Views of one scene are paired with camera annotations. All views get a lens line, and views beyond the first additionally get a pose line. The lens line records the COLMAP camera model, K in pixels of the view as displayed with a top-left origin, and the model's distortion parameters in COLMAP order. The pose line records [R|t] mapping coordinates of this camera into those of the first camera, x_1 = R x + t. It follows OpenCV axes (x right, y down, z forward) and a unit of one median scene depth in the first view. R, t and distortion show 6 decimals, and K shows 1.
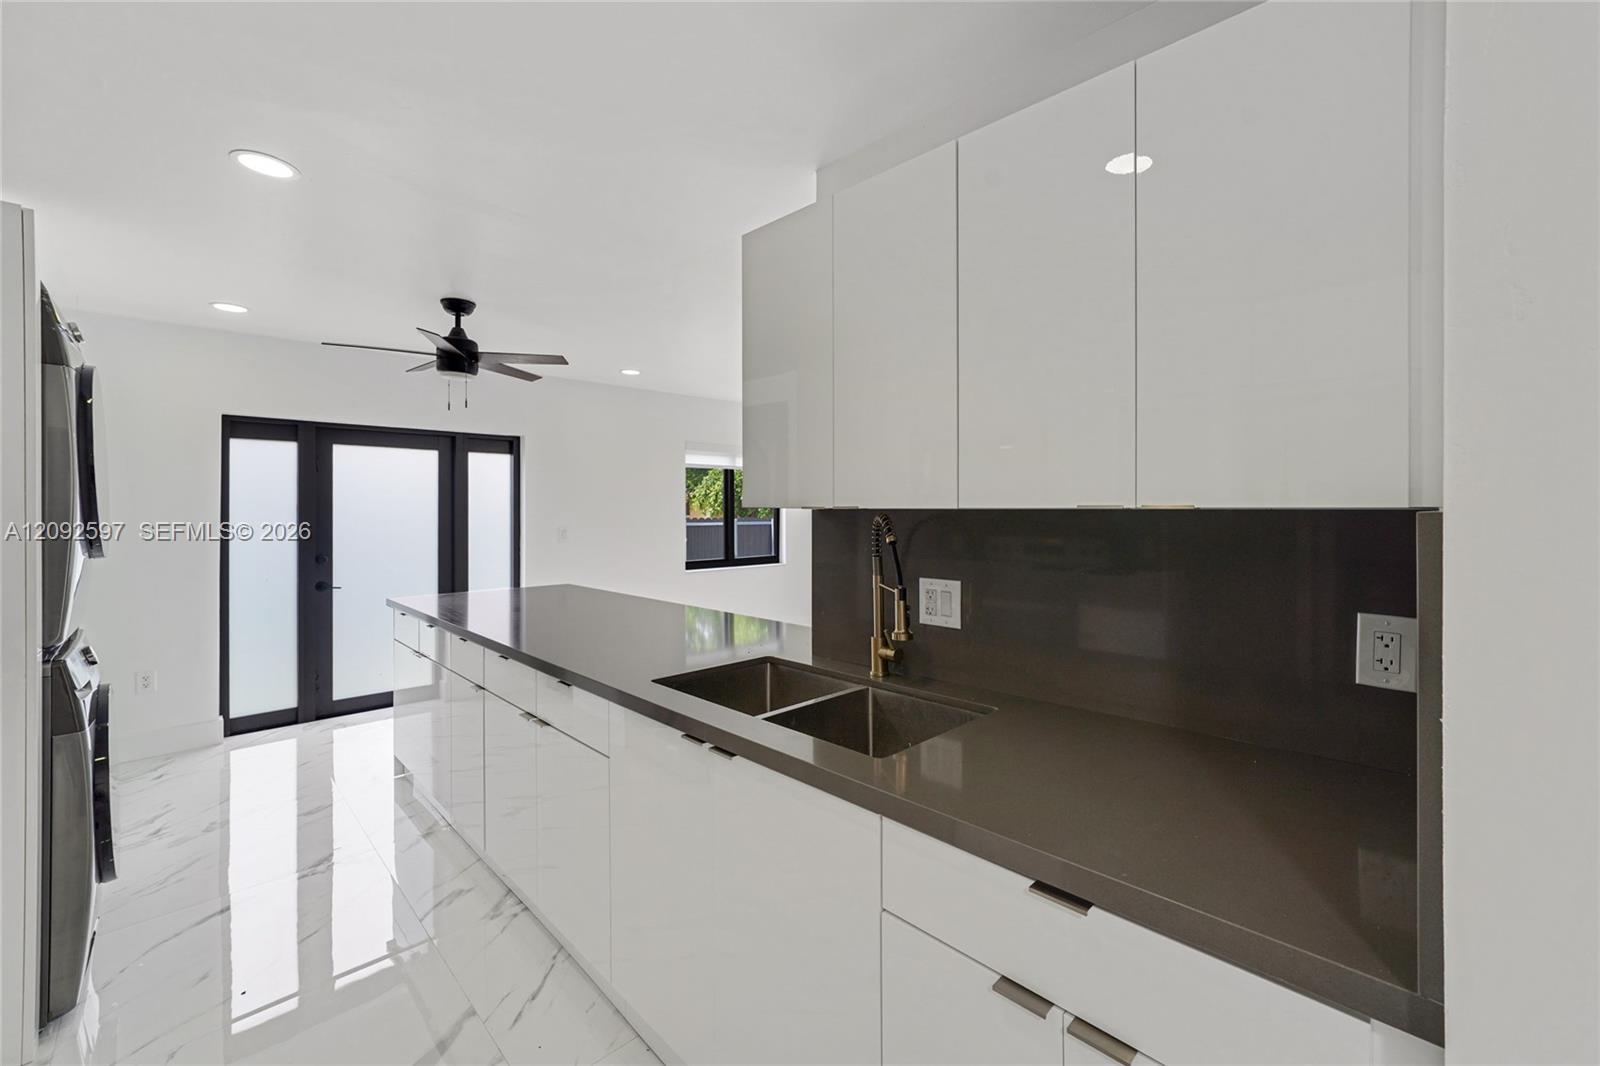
lens RADIAL K [[650.4, 0, 796.6], [0, 650.4, 511.3], [0, 0, 1]] dist [0.000580, 0.001113]
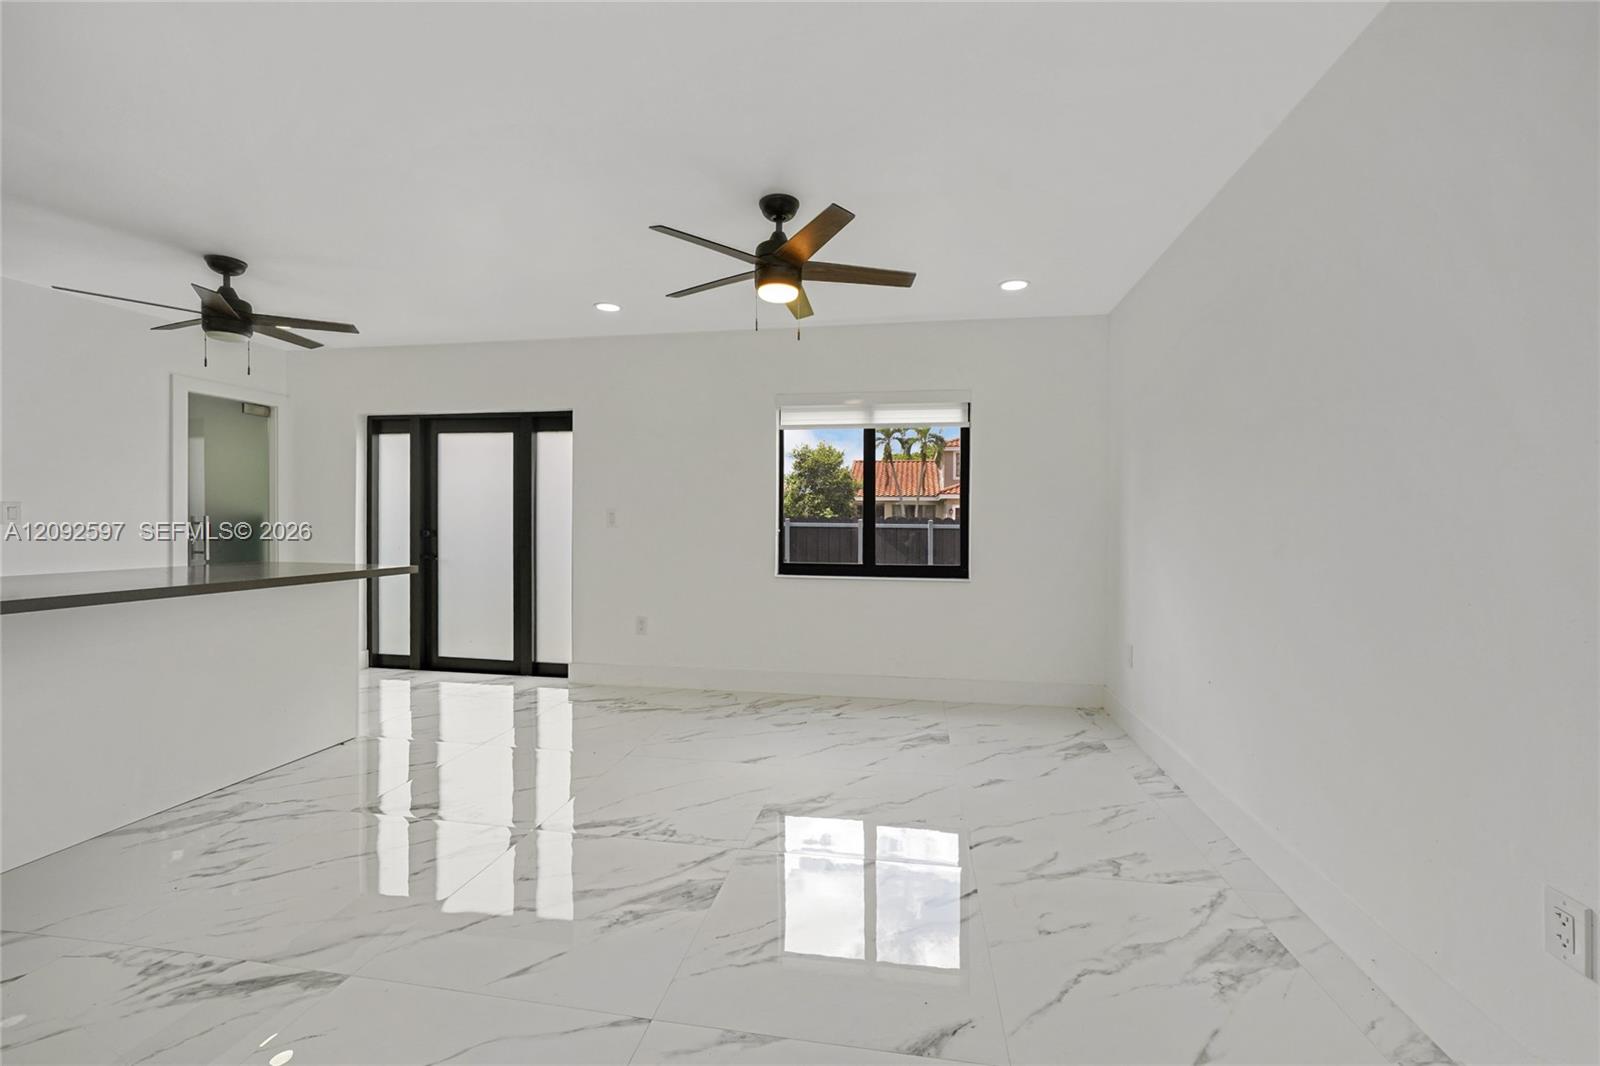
lens RADIAL K [[643.6, 0, 817.0], [0, 643.6, 525.0], [0, 0, 1]] dist [-0.003489, 0.000584]
pose [[0.597716, 0.005470, -0.801689, 0.830884], [-0.012830, 0.999914, -0.002744, 0.073164], [0.801605, 0.011926, 0.597735, 1.185827]]
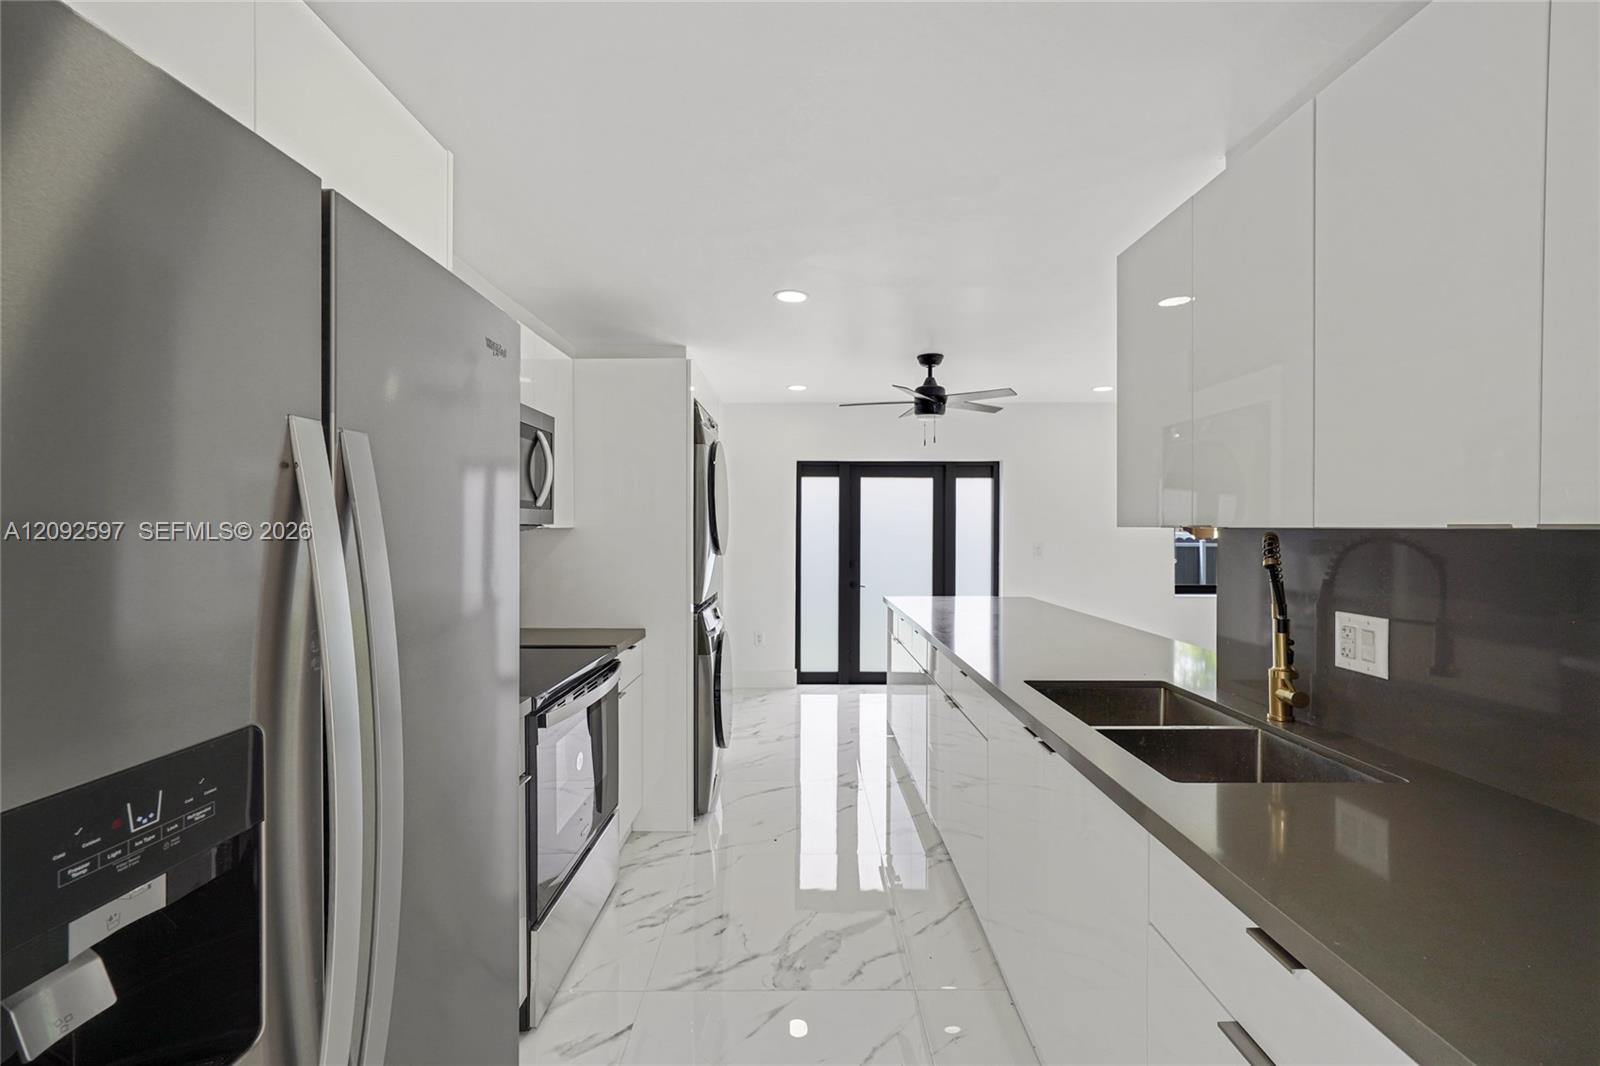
lens RADIAL K [[643.6, 0, 806.2], [0, 643.6, 531.2], [0, 0, 1]] dist [-0.003489, 0.000584]
pose [[0.725908, 0.008089, -0.687744, 0.145978], [-0.006306, 0.999967, 0.005104, 0.000117], [0.687763, 0.000632, 0.725935, -0.031601]]
